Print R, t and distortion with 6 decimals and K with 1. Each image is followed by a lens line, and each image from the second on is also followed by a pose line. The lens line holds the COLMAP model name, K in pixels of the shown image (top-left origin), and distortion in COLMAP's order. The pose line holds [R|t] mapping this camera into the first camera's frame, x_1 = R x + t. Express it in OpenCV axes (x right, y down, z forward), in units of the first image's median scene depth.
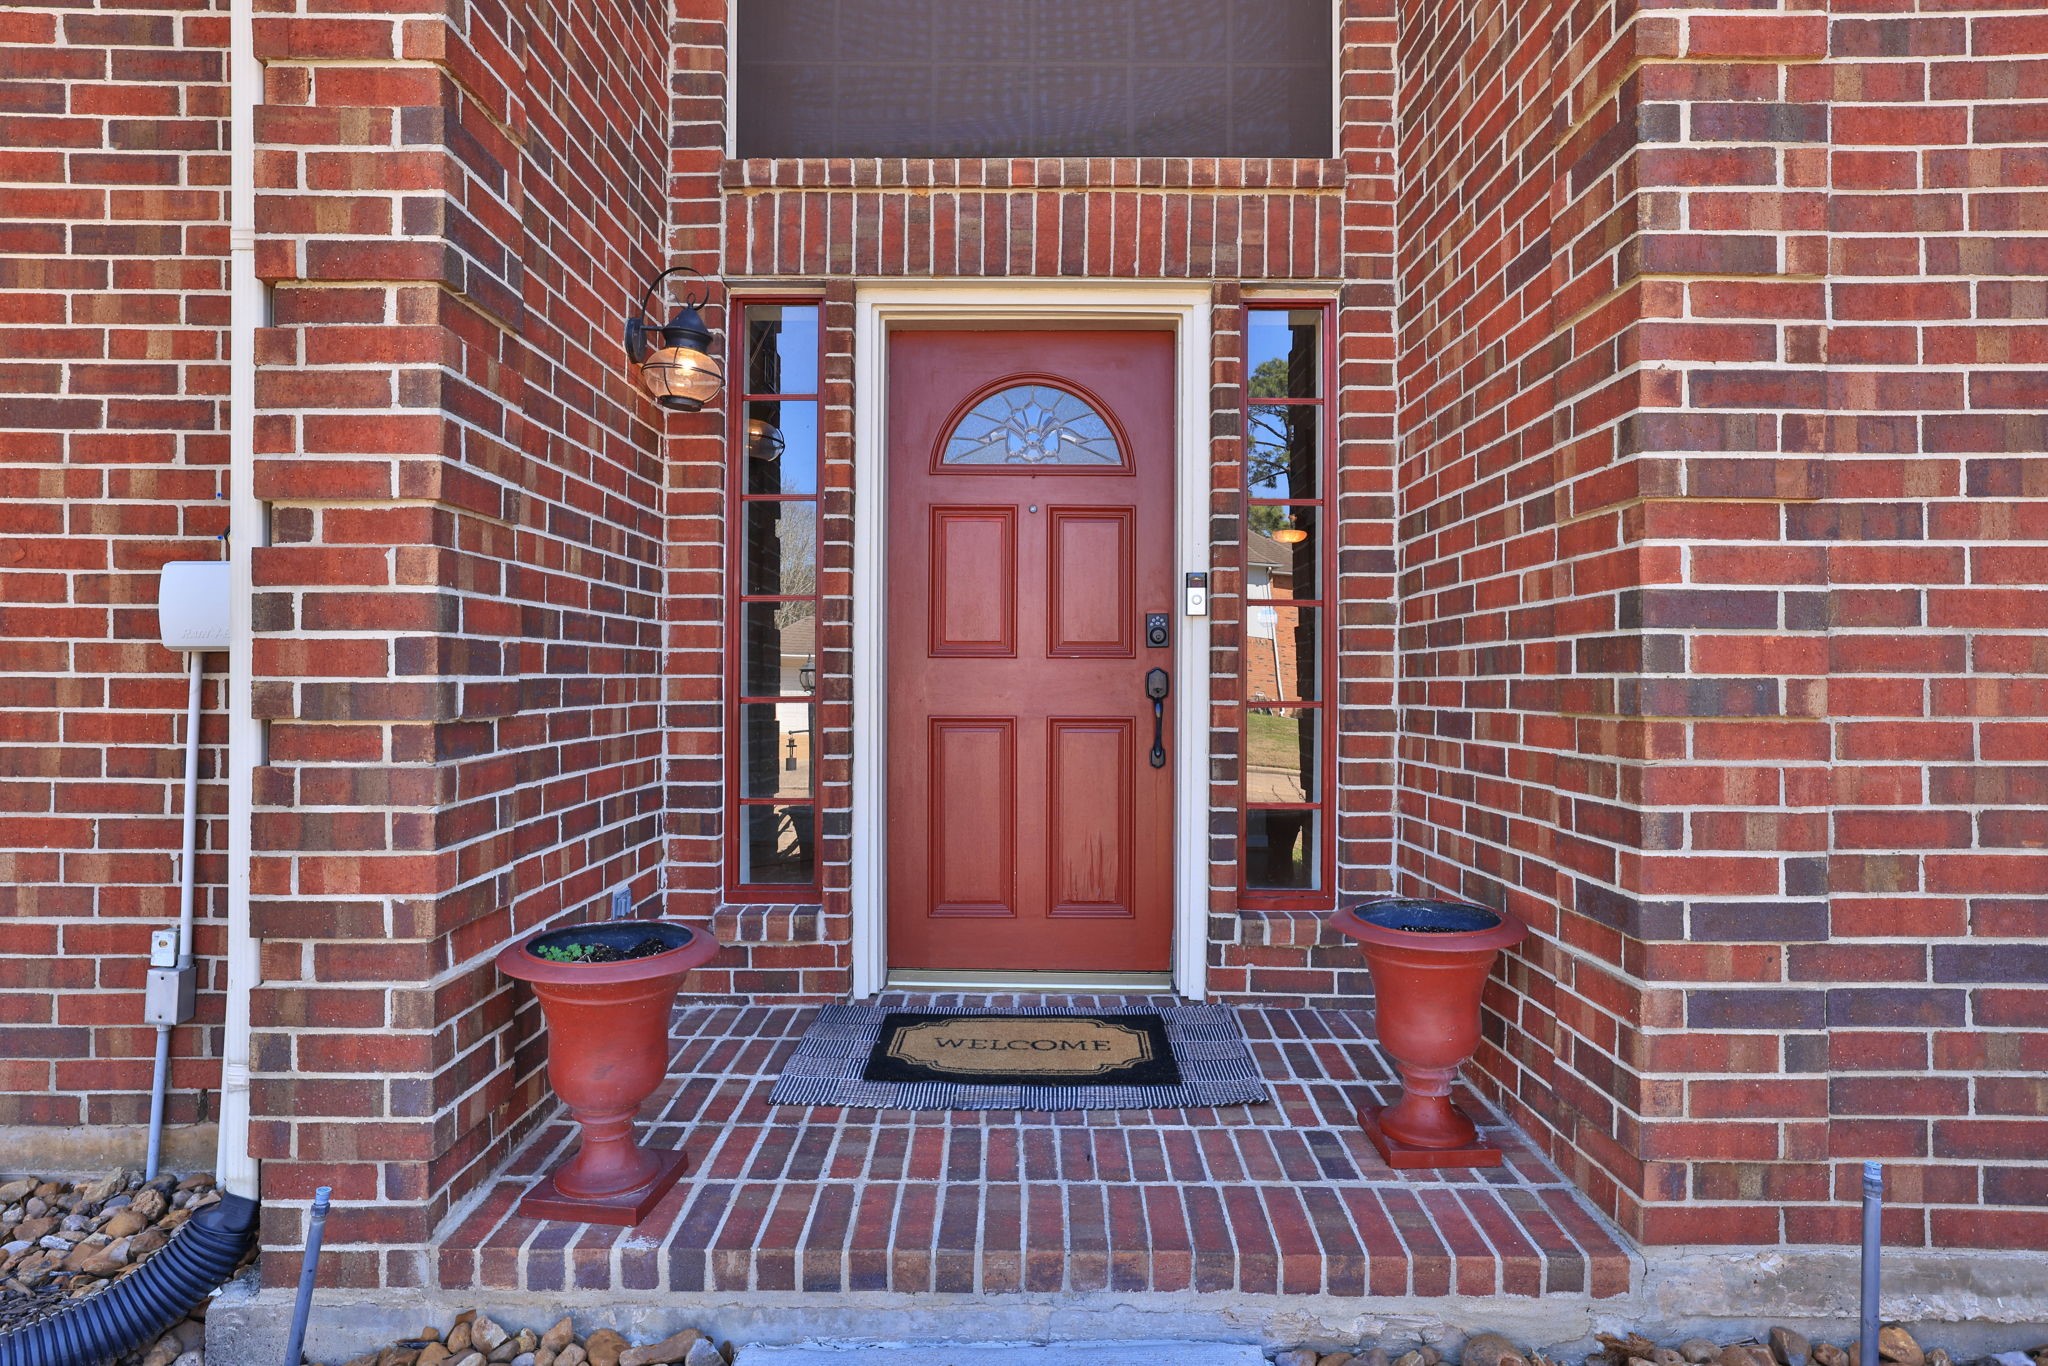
lens RADIAL K [[1118.8, 0, 1023.8], [0, 1118.8, 673.8], [0, 0, 1]] dist [0.001681, 0.000969]
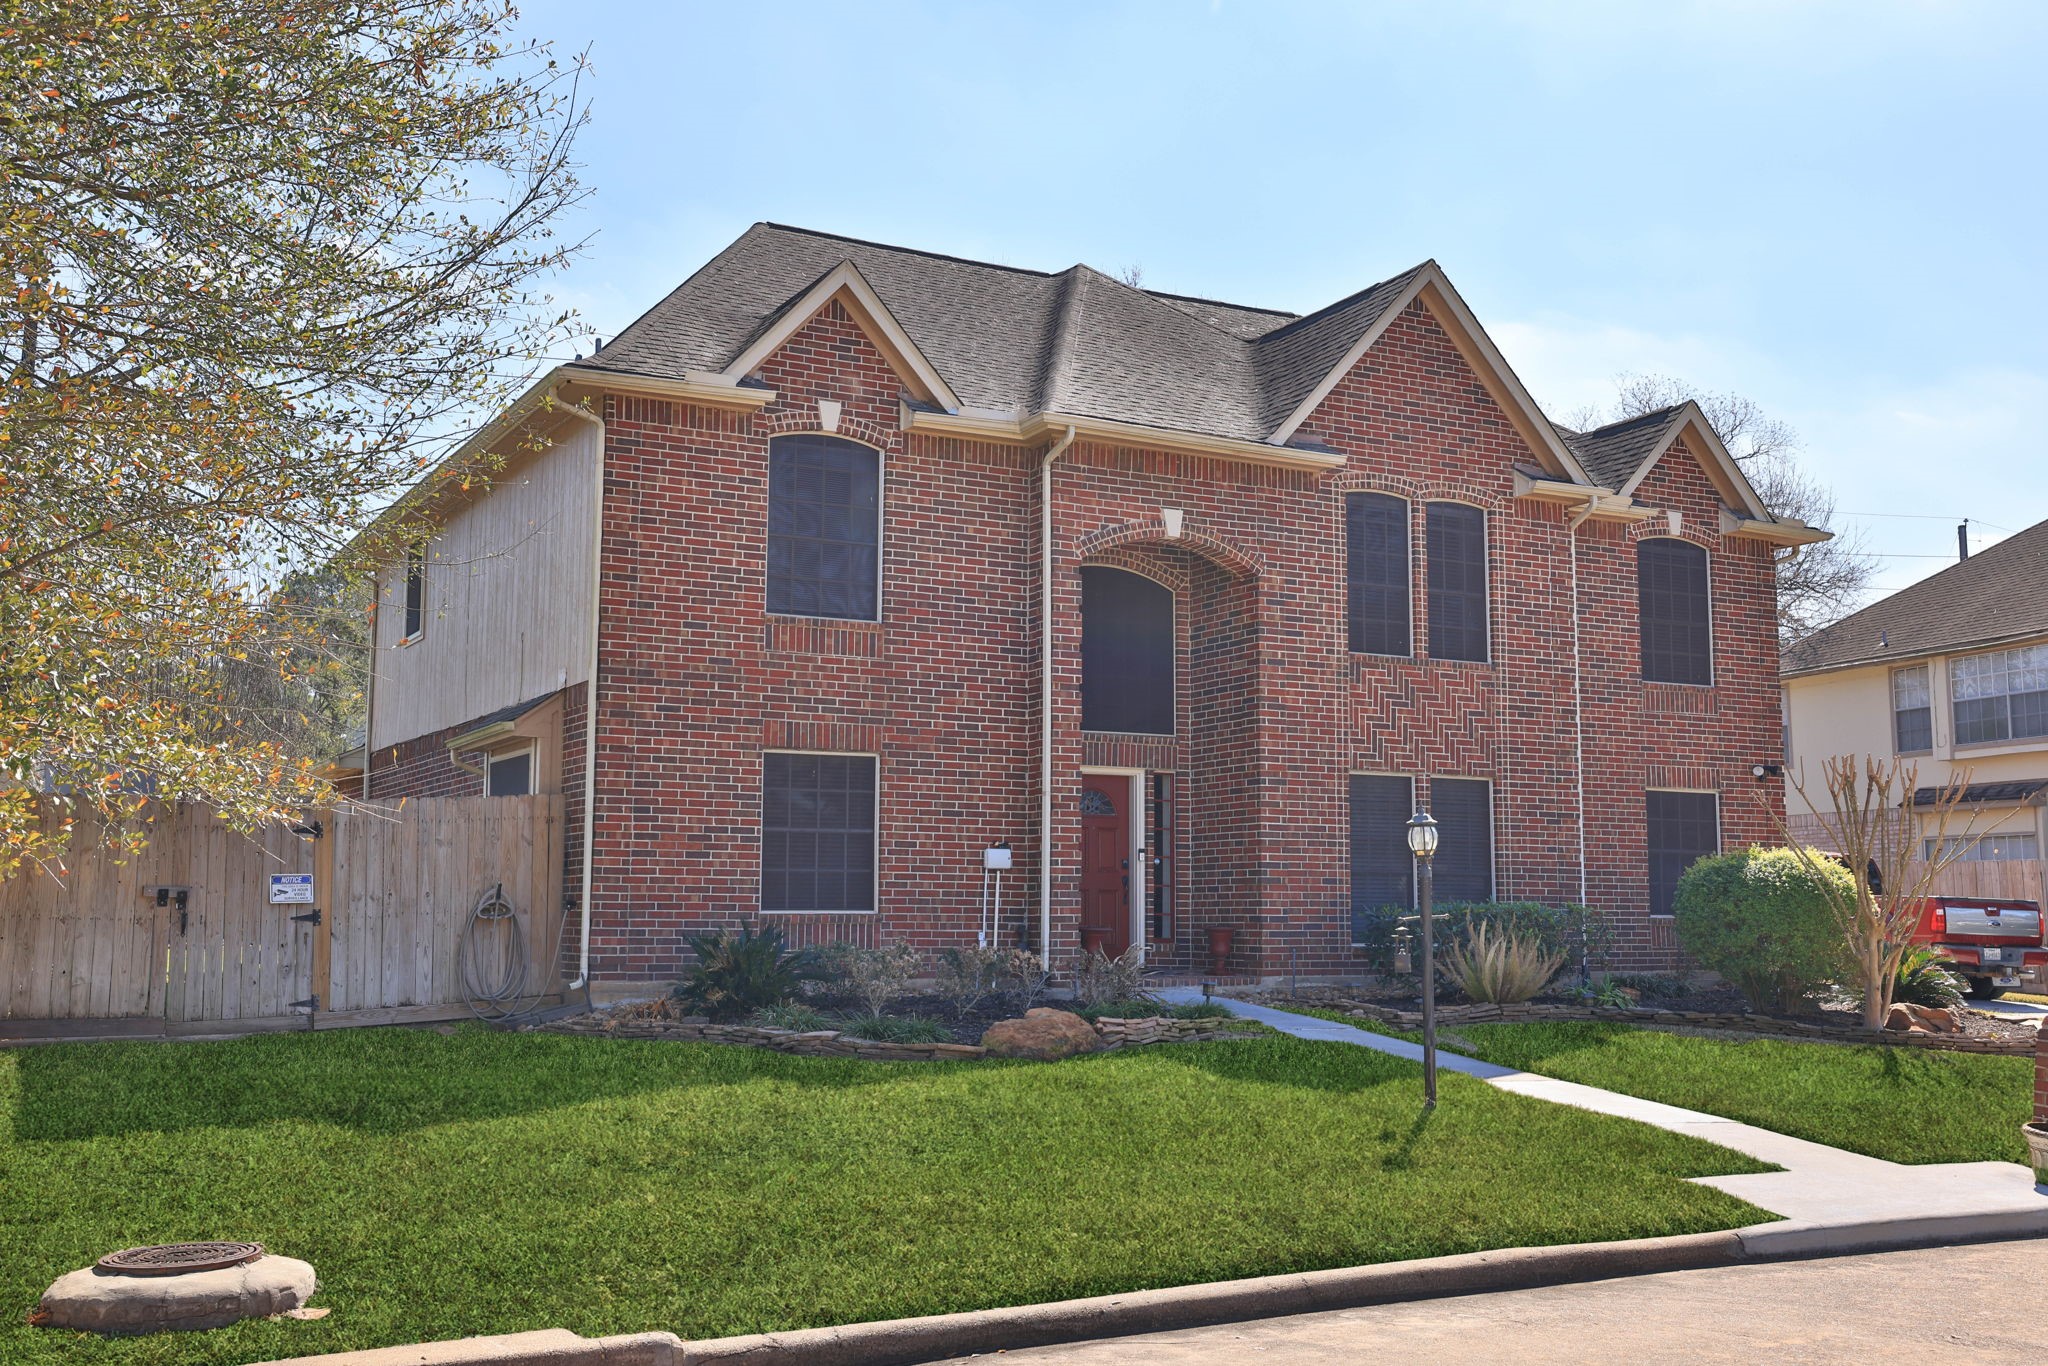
lens RADIAL K [[2150.4, 0, 1019.2], [0, 2150.4, 693.0], [0, 0, 1]] dist [-0.005726, 0.000000]
pose [[0.877405, 0.051737, 0.476952, -4.672059], [-0.001710, 0.994499, -0.104733, 0.177100], [-0.479747, 0.091077, 0.872667, -6.482366]]
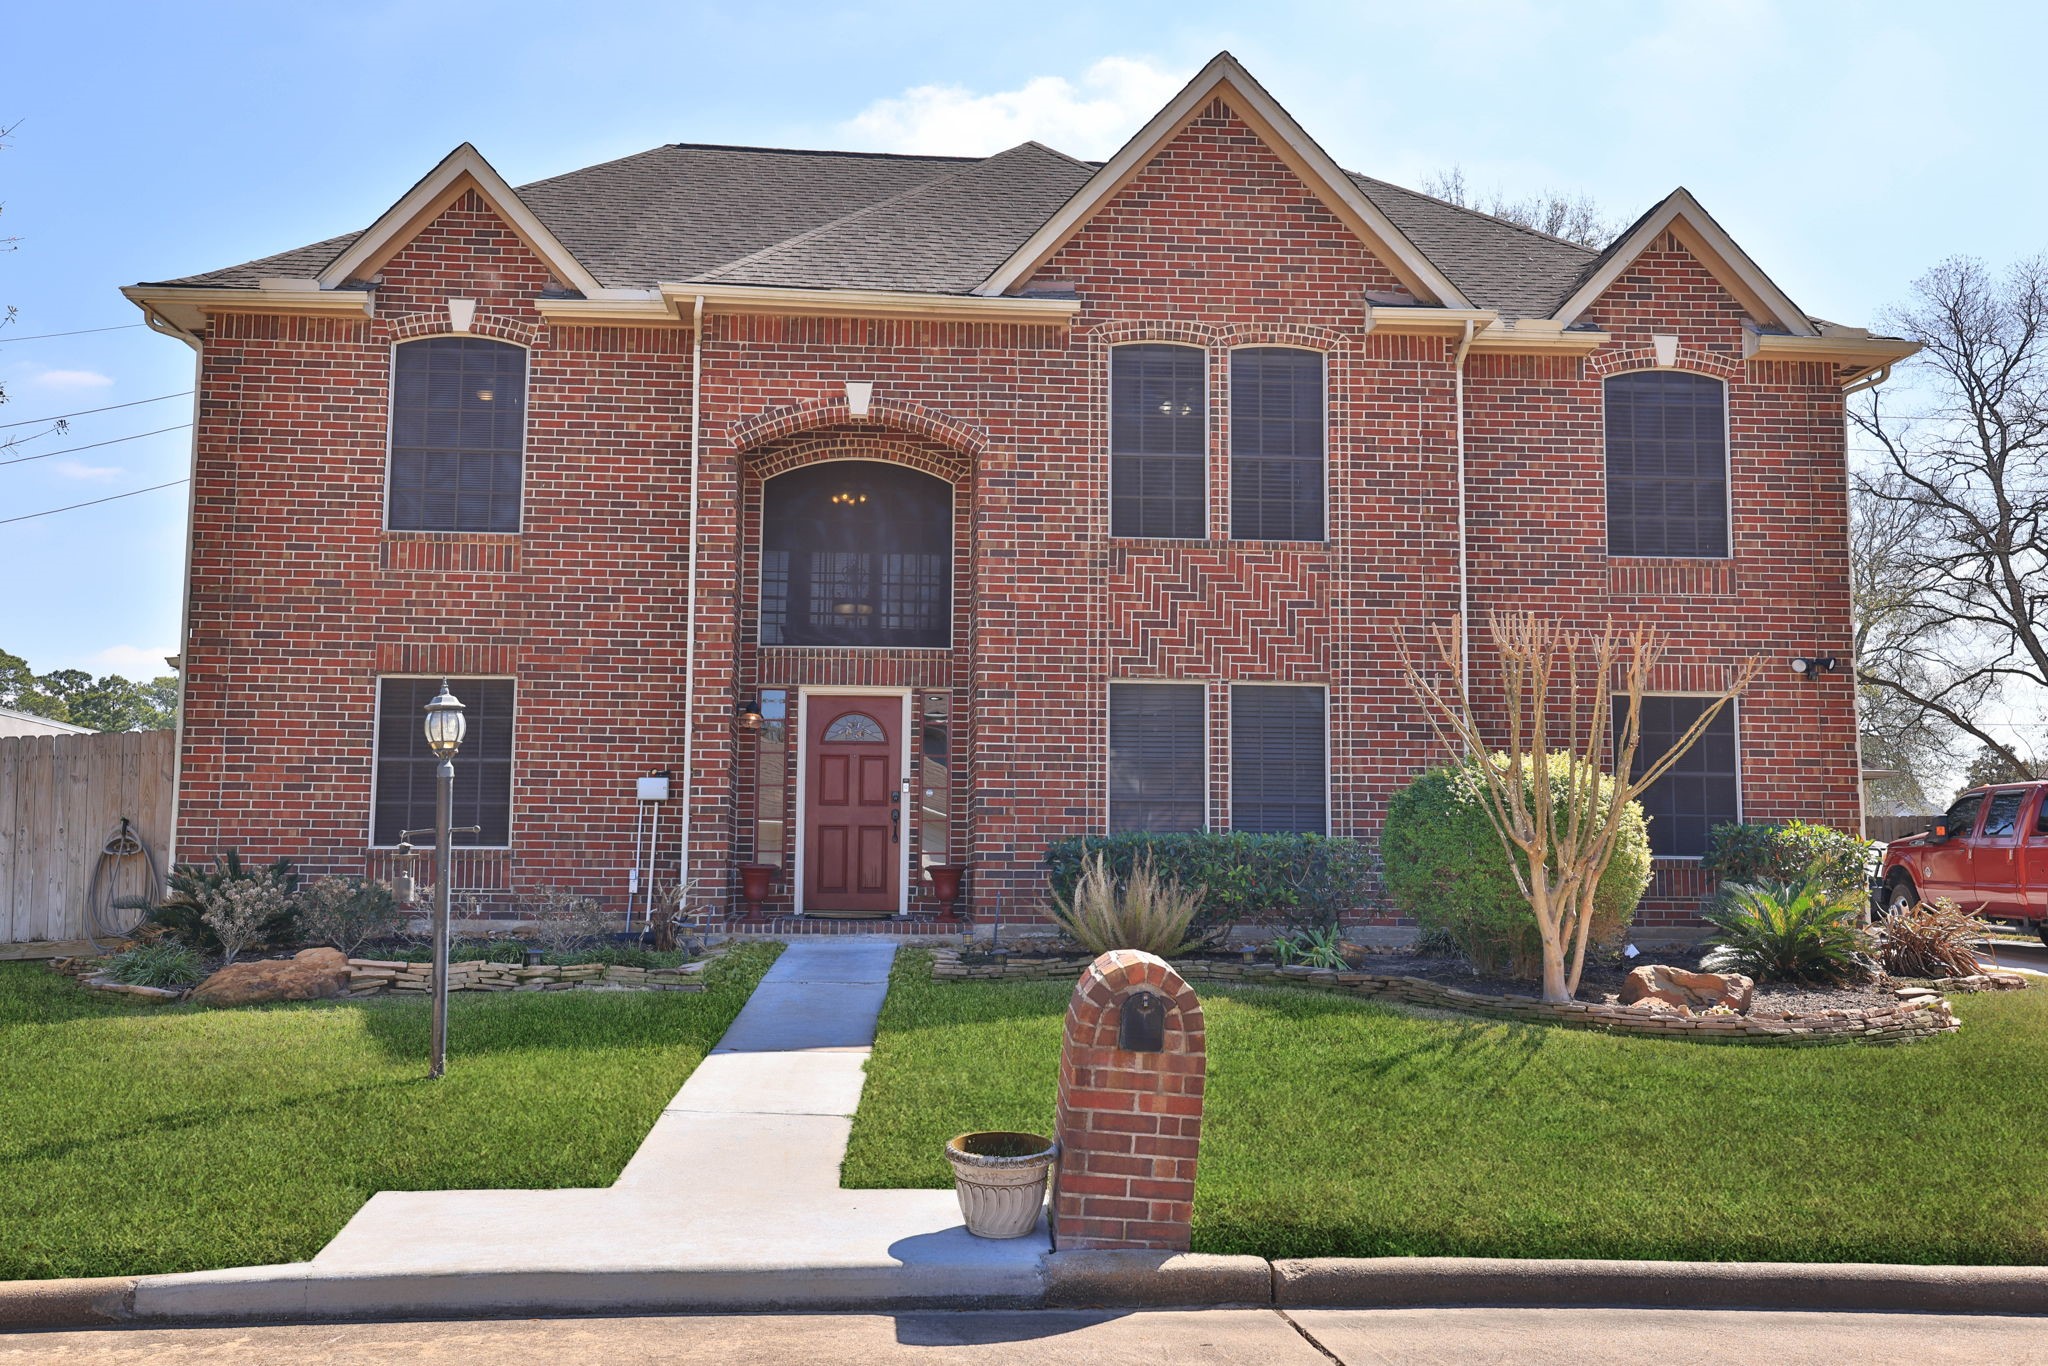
lens RADIAL K [[2150.4, 0, 1040.0], [0, 2150.4, 666.9], [0, 0, 1]] dist [-0.005726, 0.000000]
pose [[0.996516, 0.012429, 0.082468, 0.035340], [-0.004256, 0.995123, -0.098551, 0.253984], [-0.083291, 0.097857, 0.991709, -6.682592]]
